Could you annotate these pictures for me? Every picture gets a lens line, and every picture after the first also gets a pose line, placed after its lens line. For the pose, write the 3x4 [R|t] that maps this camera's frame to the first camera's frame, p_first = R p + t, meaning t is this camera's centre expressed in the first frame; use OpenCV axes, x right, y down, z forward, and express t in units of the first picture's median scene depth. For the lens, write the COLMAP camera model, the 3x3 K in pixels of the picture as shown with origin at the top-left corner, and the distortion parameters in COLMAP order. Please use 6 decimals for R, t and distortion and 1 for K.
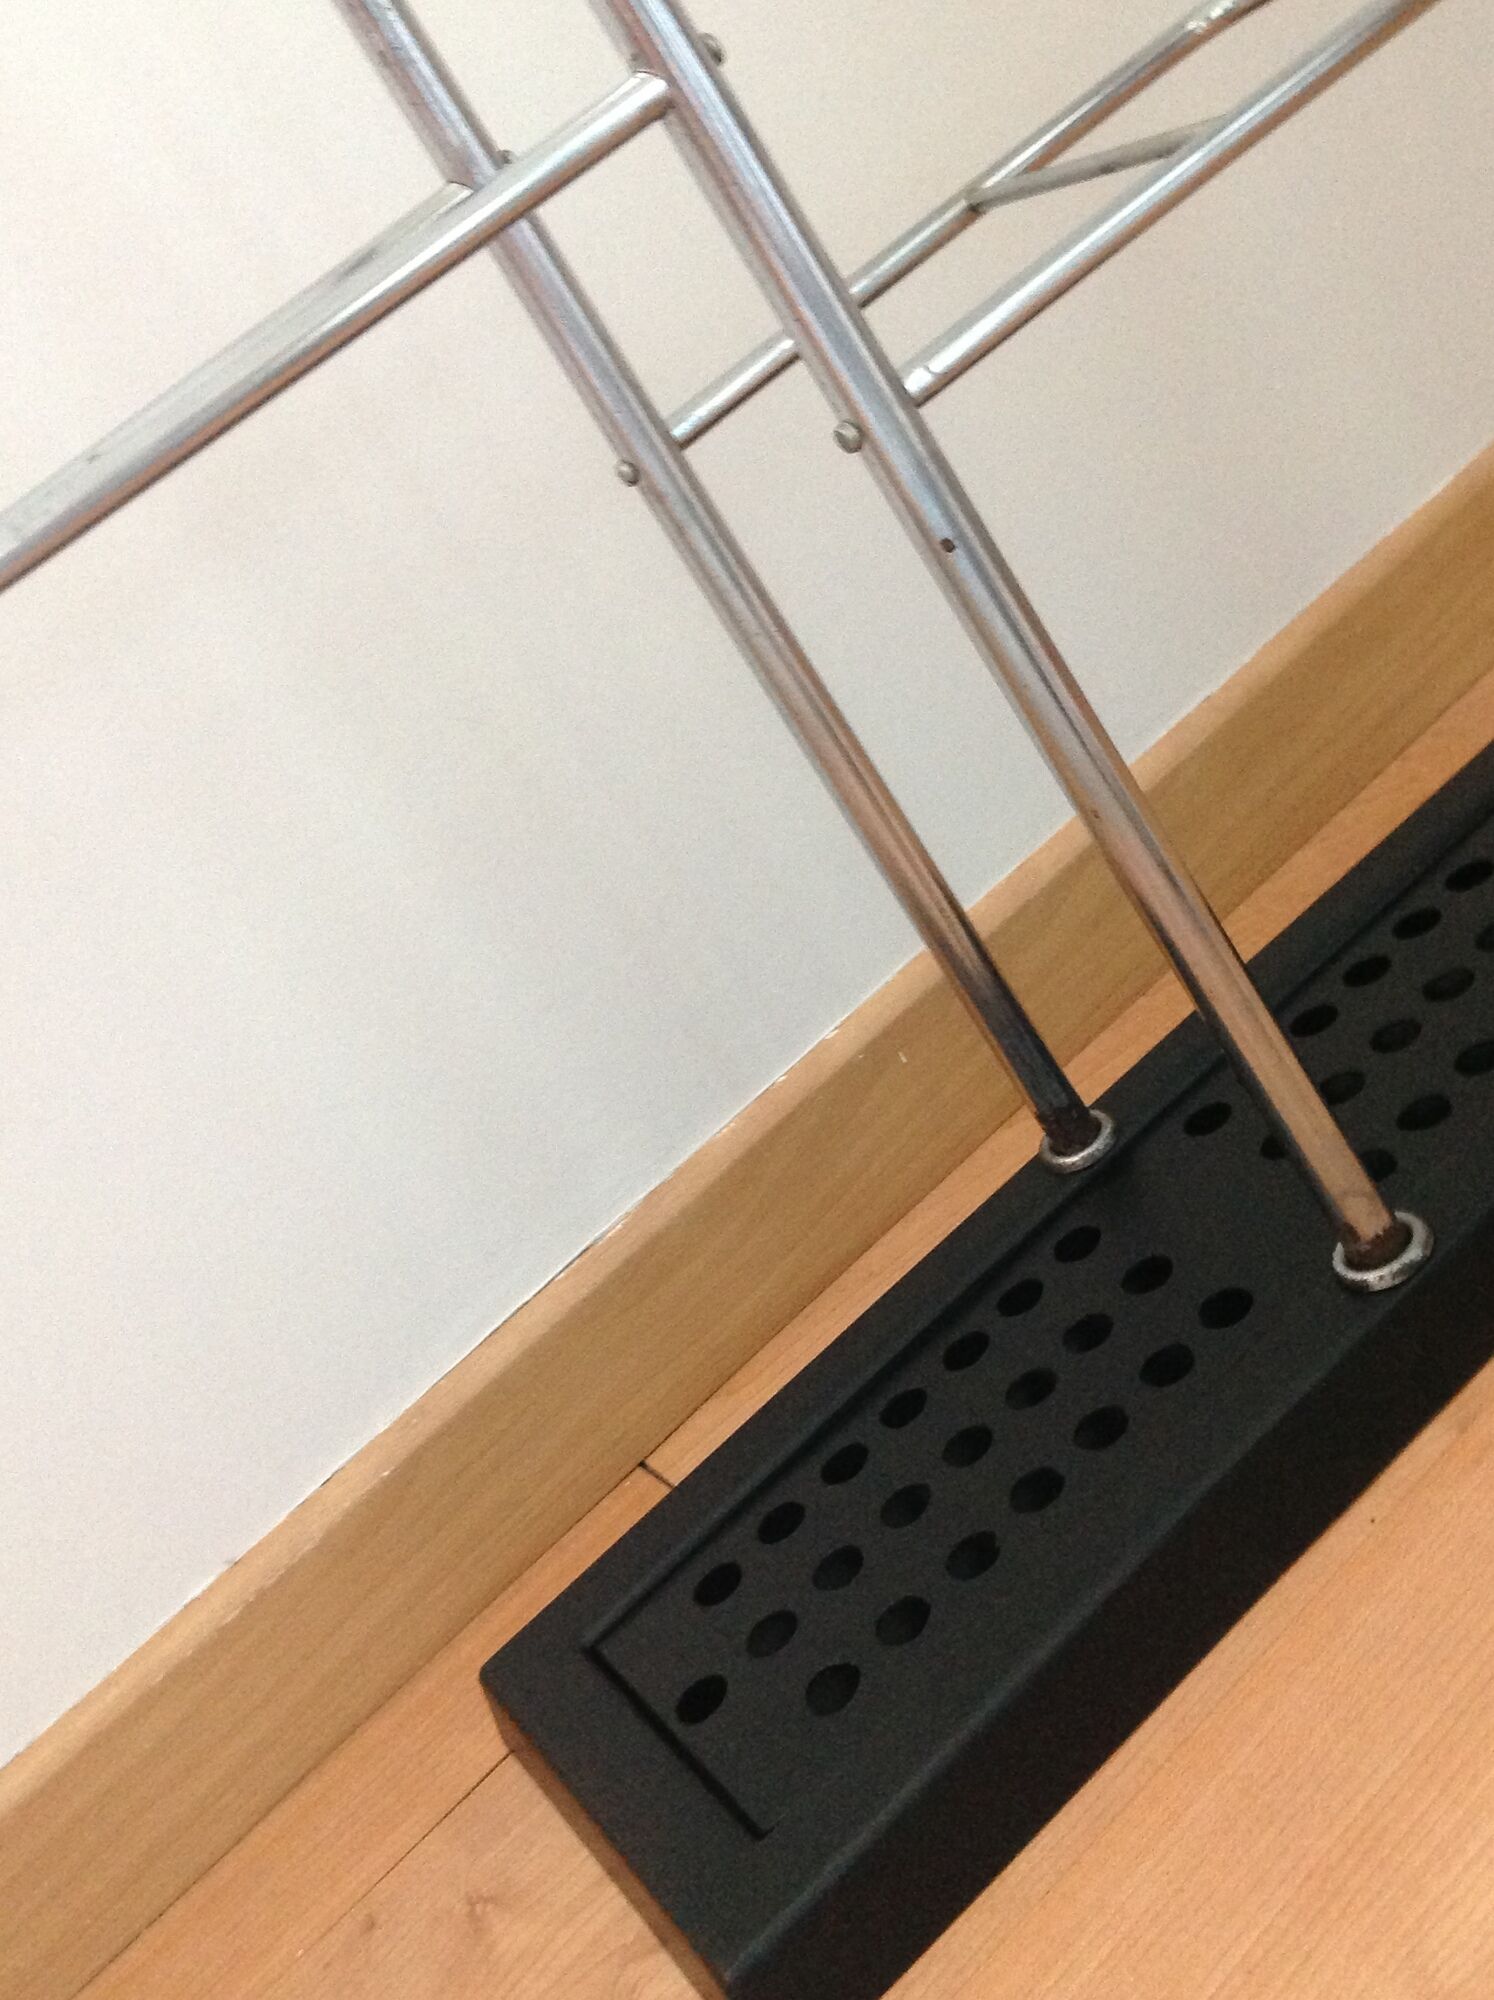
lens RADIAL K [[2141.1, 0, 747.0], [0, 2141.1, 1000.0], [0, 0, 1]] dist [0.145560, -0.360842]
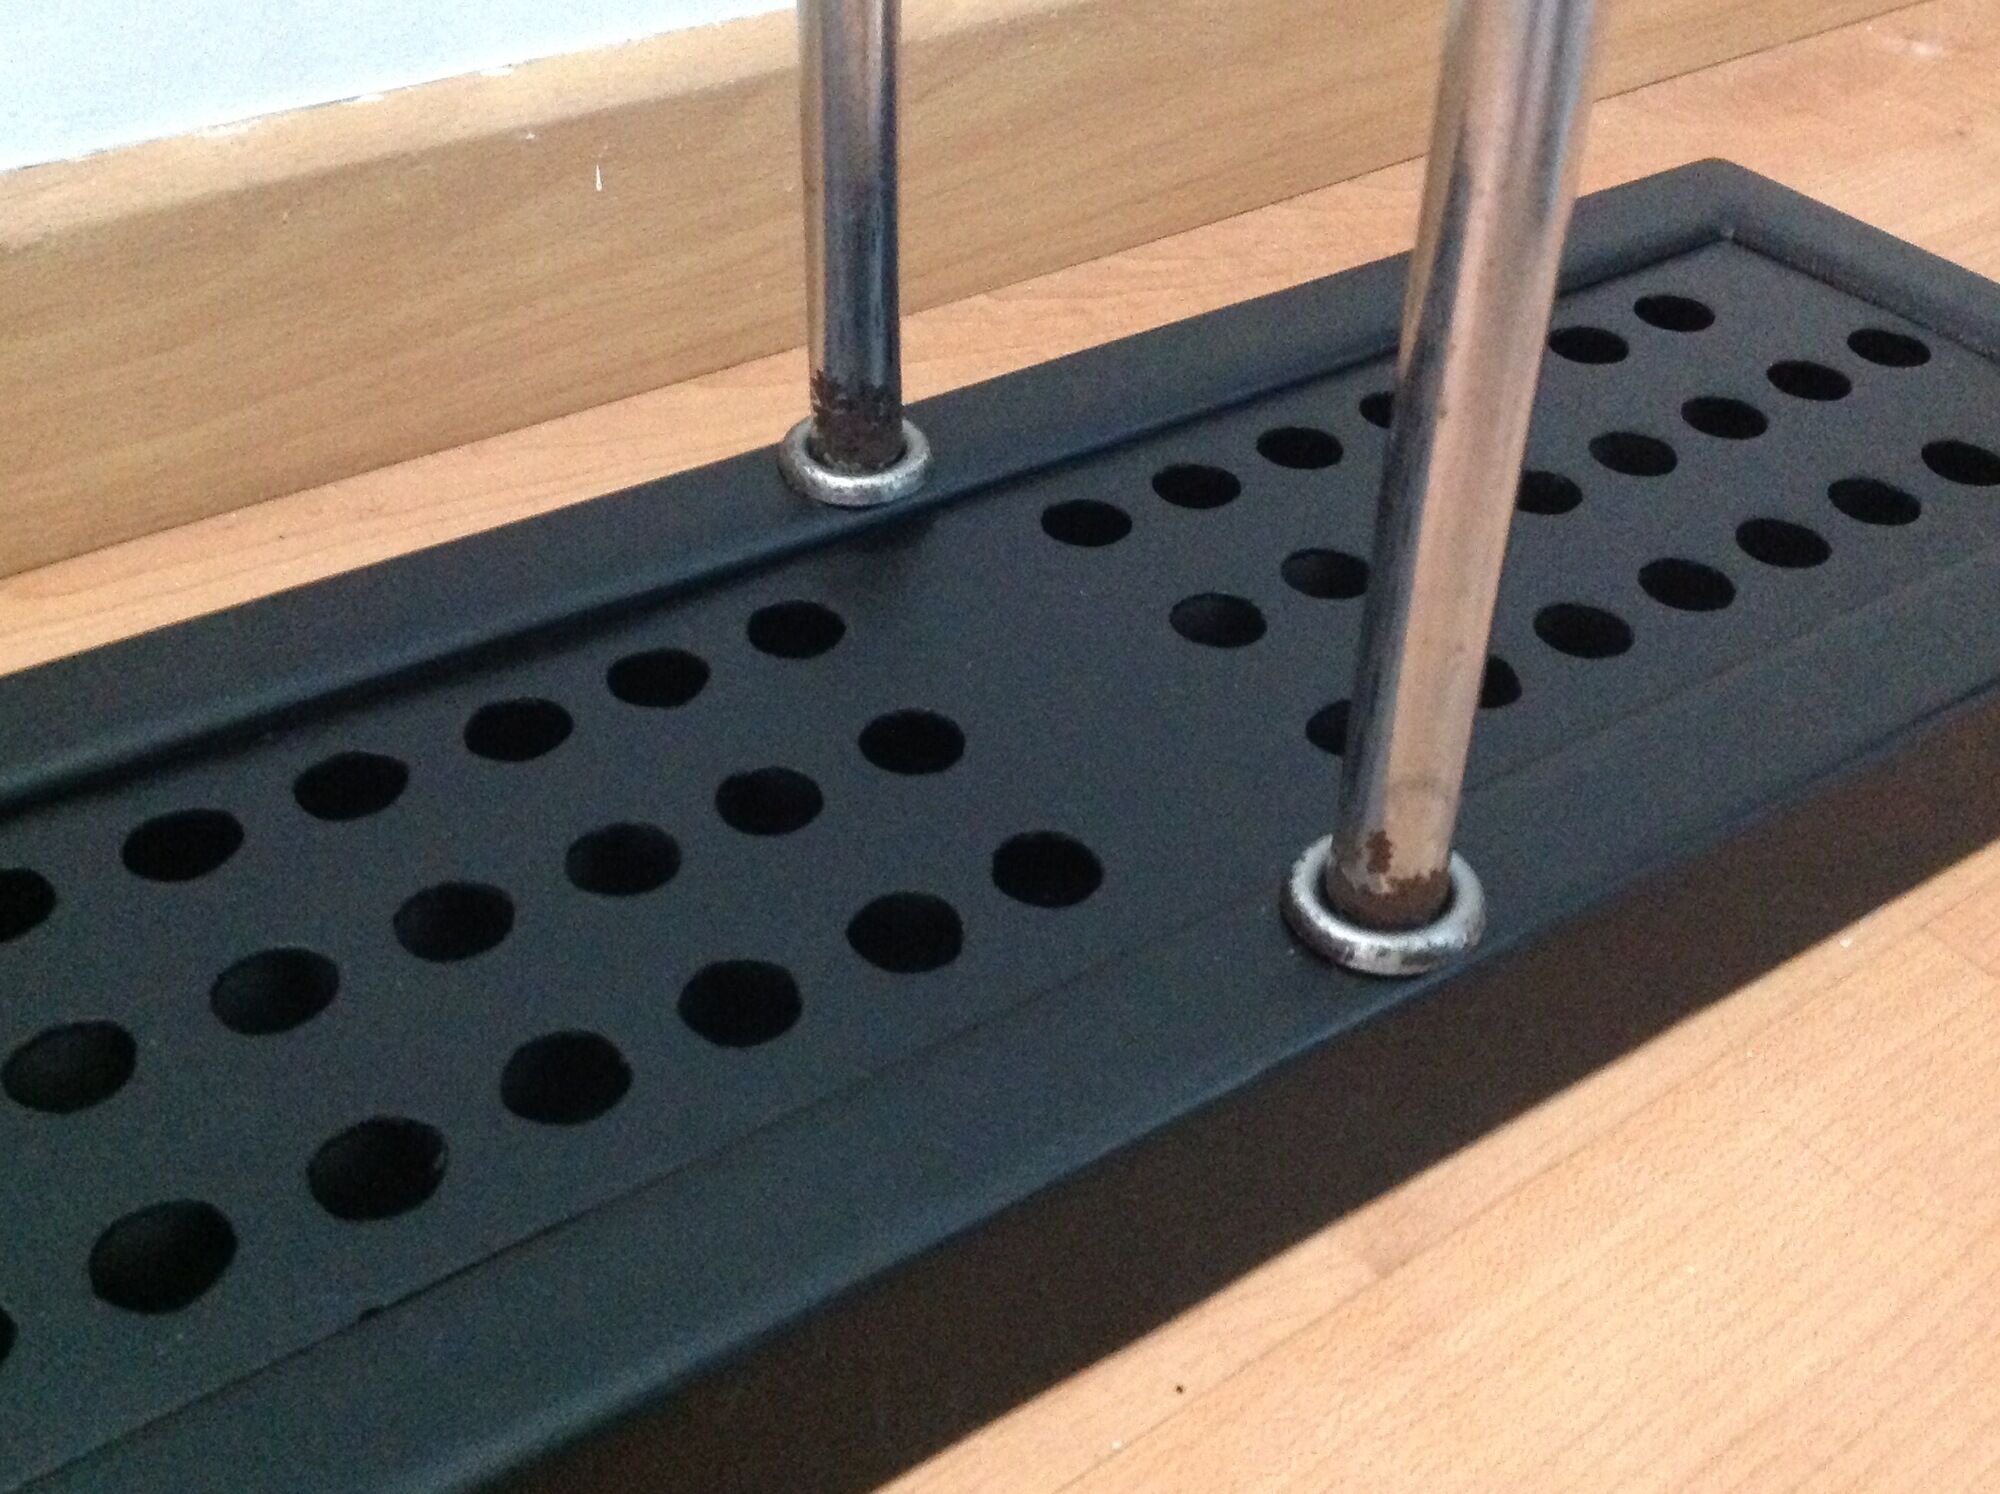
lens RADIAL K [[2141.1, 0, 1008.7], [0, 2141.1, 757.4], [0, 0, 1]] dist [0.145560, -0.360842]
pose [[0.839737, 0.390264, 0.377539, 0.010477], [-0.453047, 0.886834, 0.090958, 0.067454], [-0.299317, -0.247424, 0.921515, 0.473063]]
